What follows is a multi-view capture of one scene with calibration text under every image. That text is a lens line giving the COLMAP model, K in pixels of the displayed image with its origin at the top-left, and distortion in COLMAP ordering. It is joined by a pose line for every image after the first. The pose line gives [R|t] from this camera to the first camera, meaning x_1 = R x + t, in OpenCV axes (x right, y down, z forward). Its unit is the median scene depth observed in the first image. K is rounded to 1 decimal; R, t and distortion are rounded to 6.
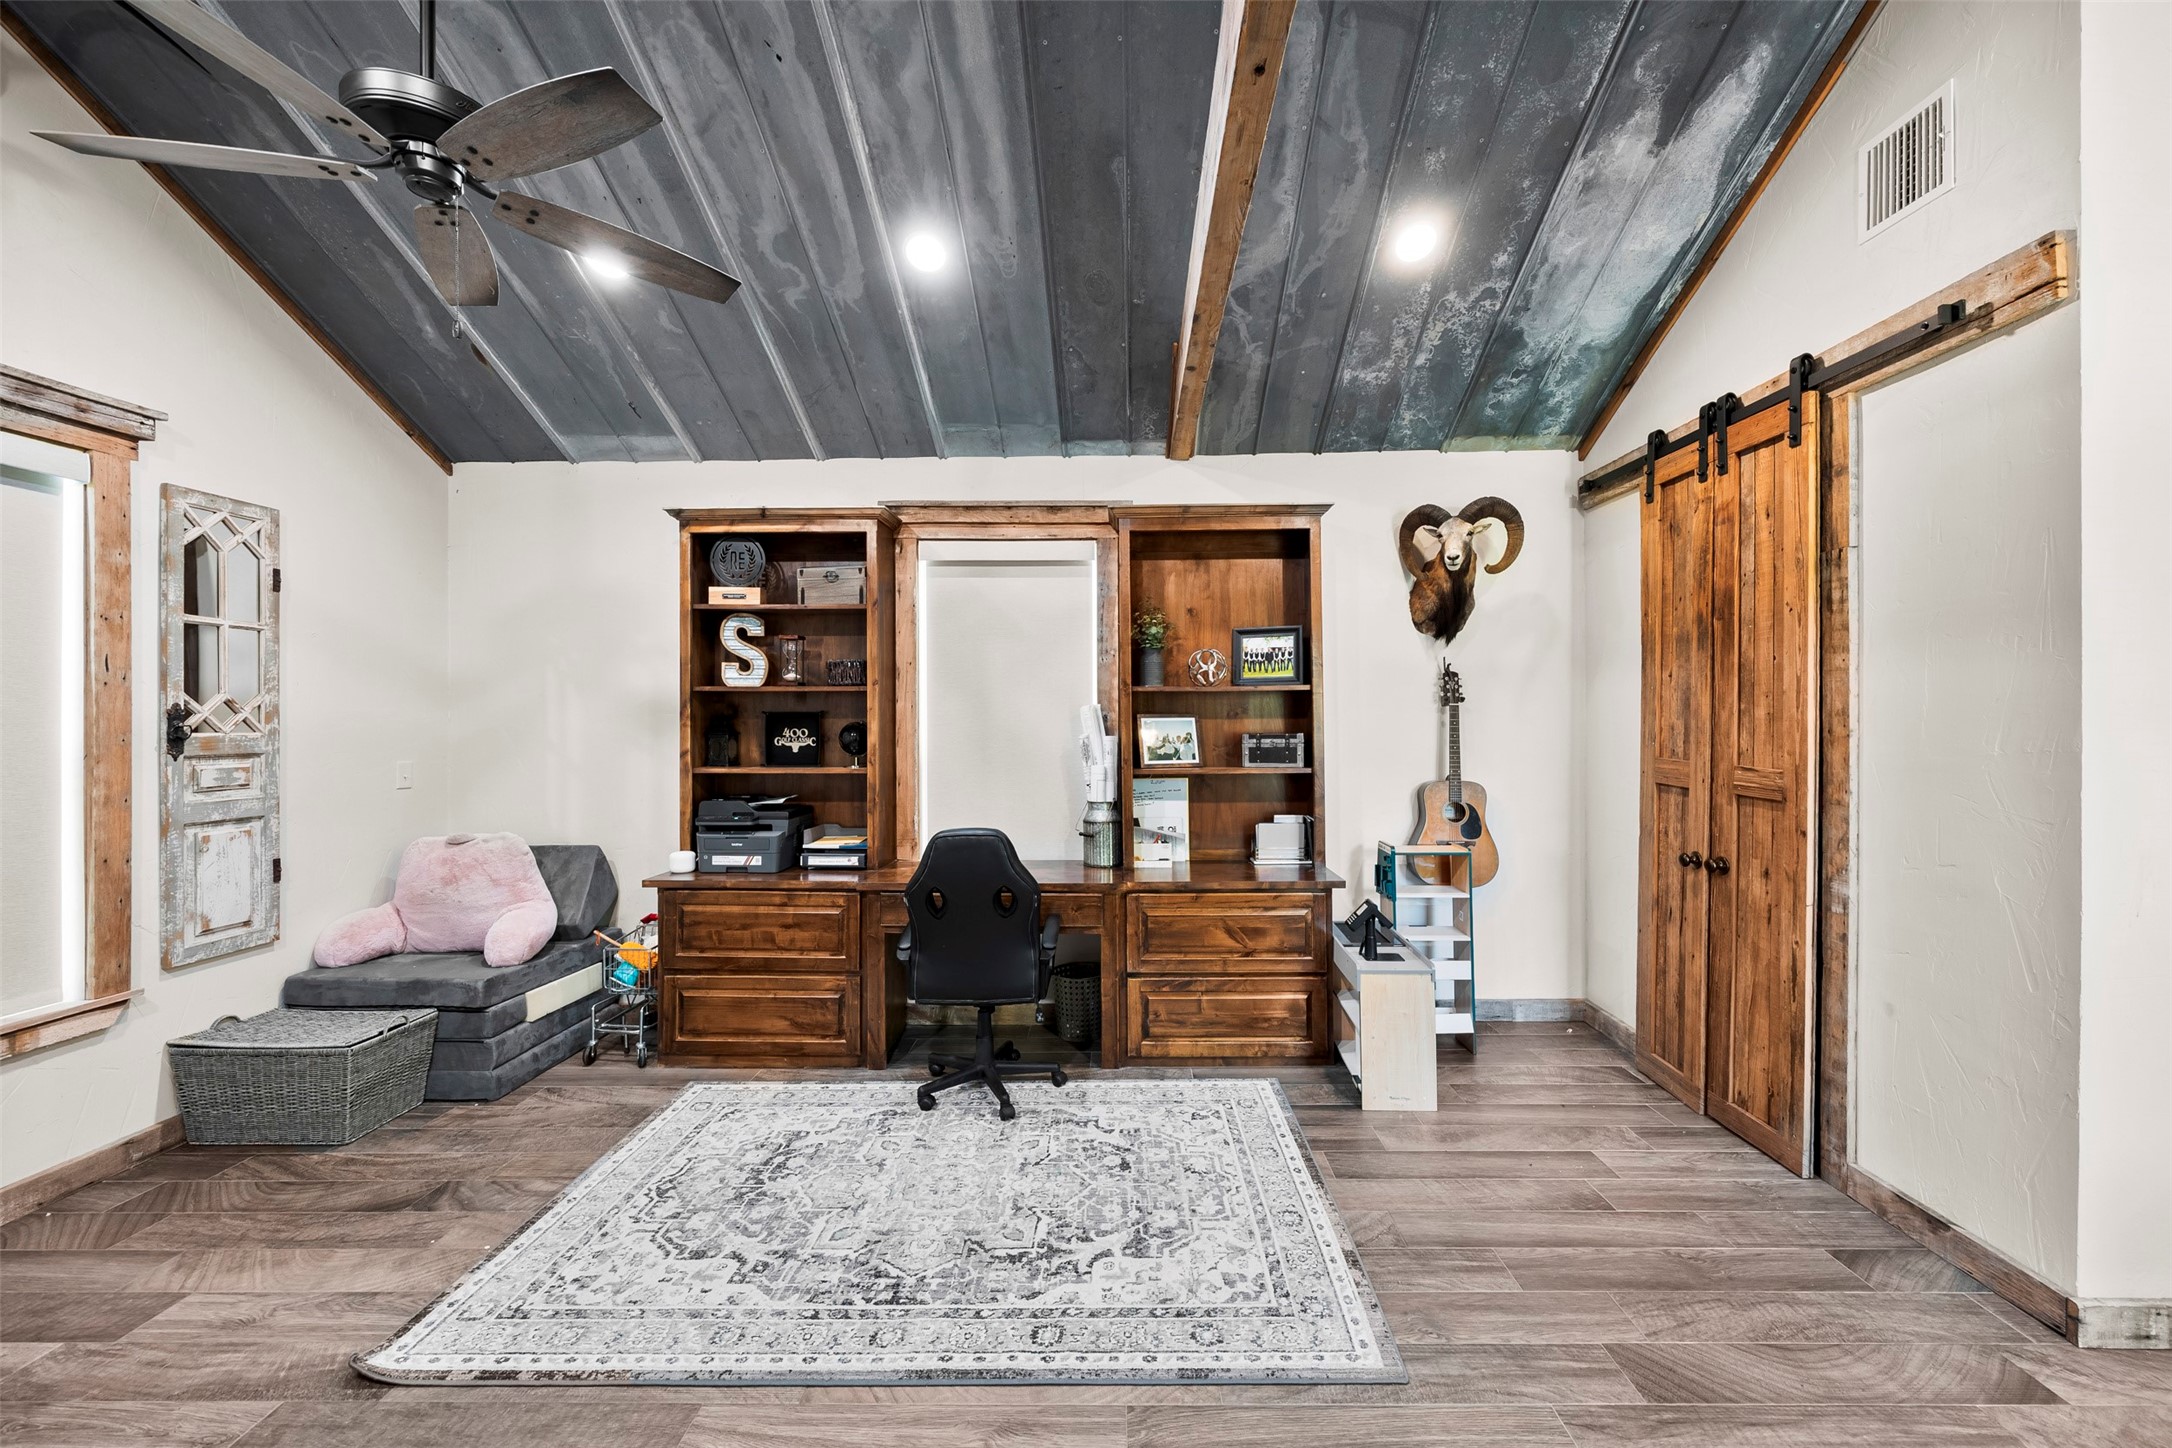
lens RADIAL K [[849.9, 0, 1092.1], [0, 849.9, 721.3], [0, 0, 1]] dist [-0.001533, -0.000006]
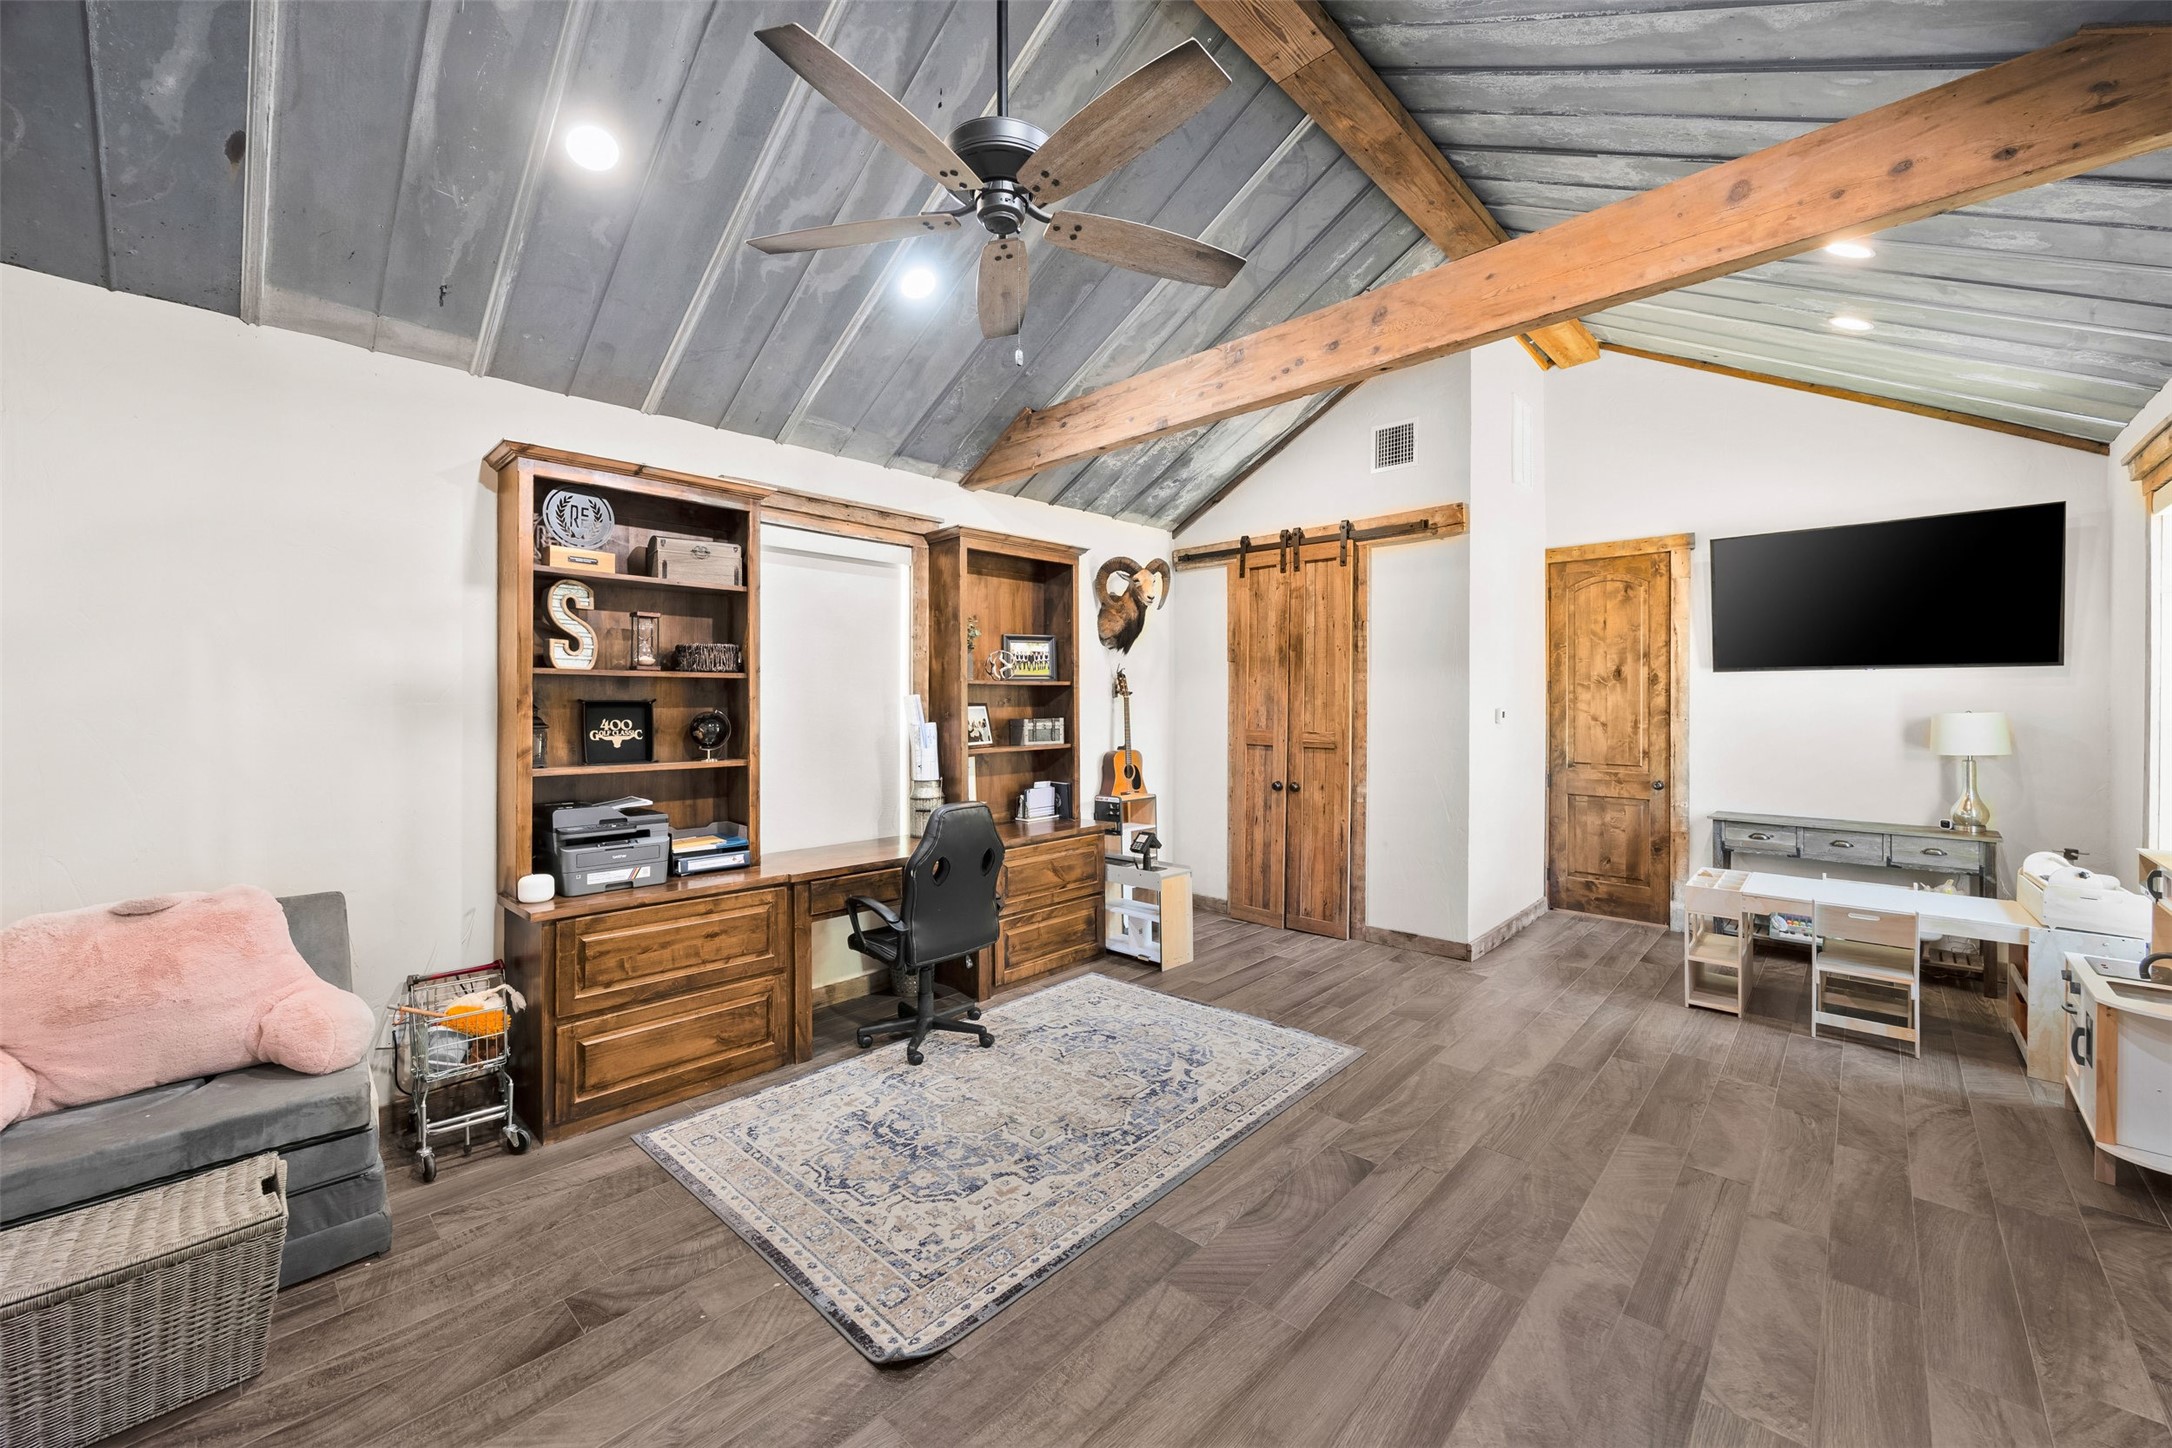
lens RADIAL K [[849.9, 0, 1083.1], [0, 849.9, 709.5], [0, 0, 1]] dist [-0.001533, -0.000006]
pose [[0.676737, -0.004192, 0.736213, -0.817632], [0.007589, 0.999970, -0.001282, 0.003517], [-0.736185, 0.006455, 0.676749, 0.095800]]
